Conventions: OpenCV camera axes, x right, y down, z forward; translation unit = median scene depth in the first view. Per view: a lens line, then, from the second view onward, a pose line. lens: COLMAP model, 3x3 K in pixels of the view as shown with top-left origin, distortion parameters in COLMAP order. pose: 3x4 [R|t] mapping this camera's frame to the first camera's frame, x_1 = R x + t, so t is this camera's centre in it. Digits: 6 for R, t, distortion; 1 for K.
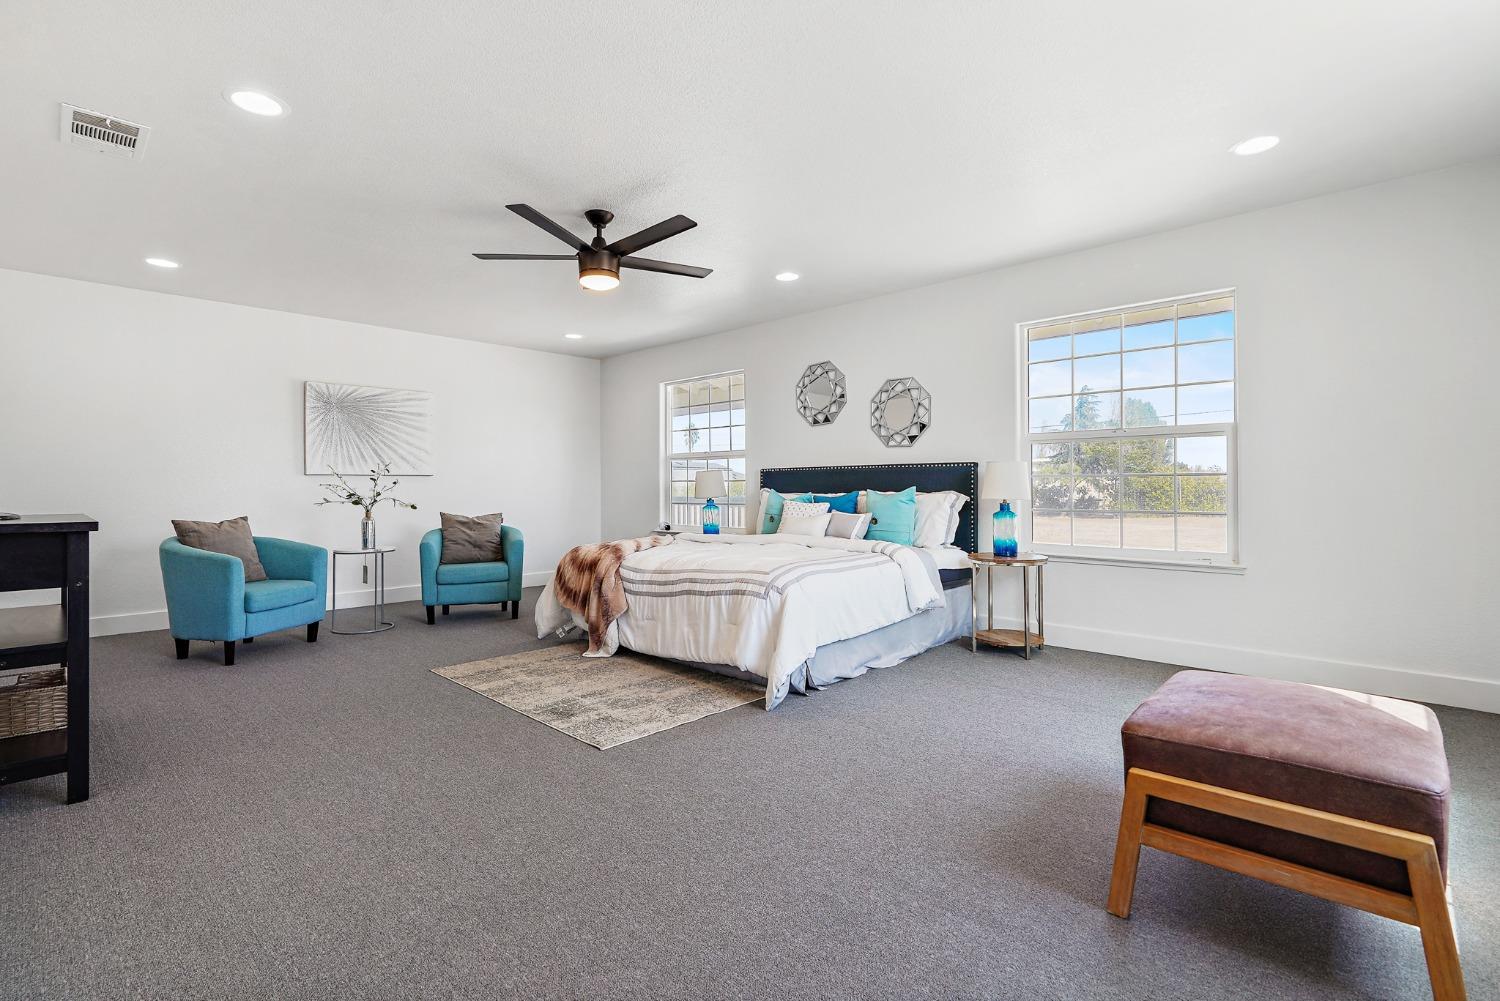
lens RADIAL K [[699.4, 0, 759.7], [0, 699.4, 491.9], [0, 0, 1]] dist [-0.001550, 0.000431]
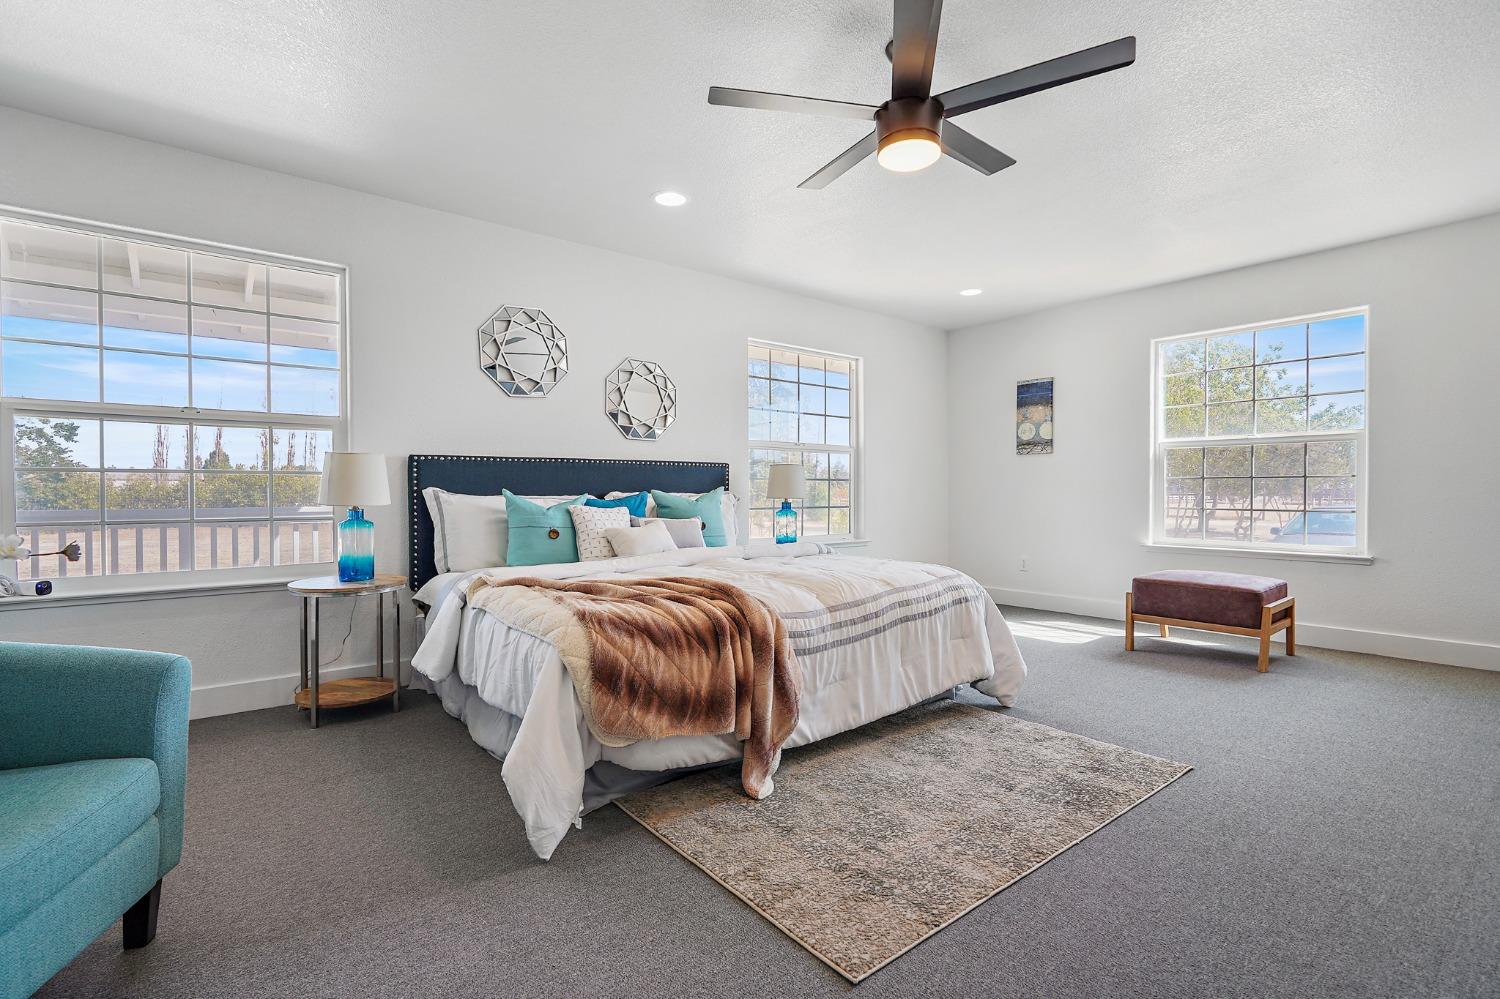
lens RADIAL K [[699.4, 0, 753.4], [0, 699.4, 492.4], [0, 0, 1]] dist [-0.001550, 0.000431]
pose [[0.132256, -0.001583, 0.991214, -0.818636], [0.007645, 0.999971, 0.000577, 0.000649], [-0.991186, 0.007502, 0.132264, 0.976359]]
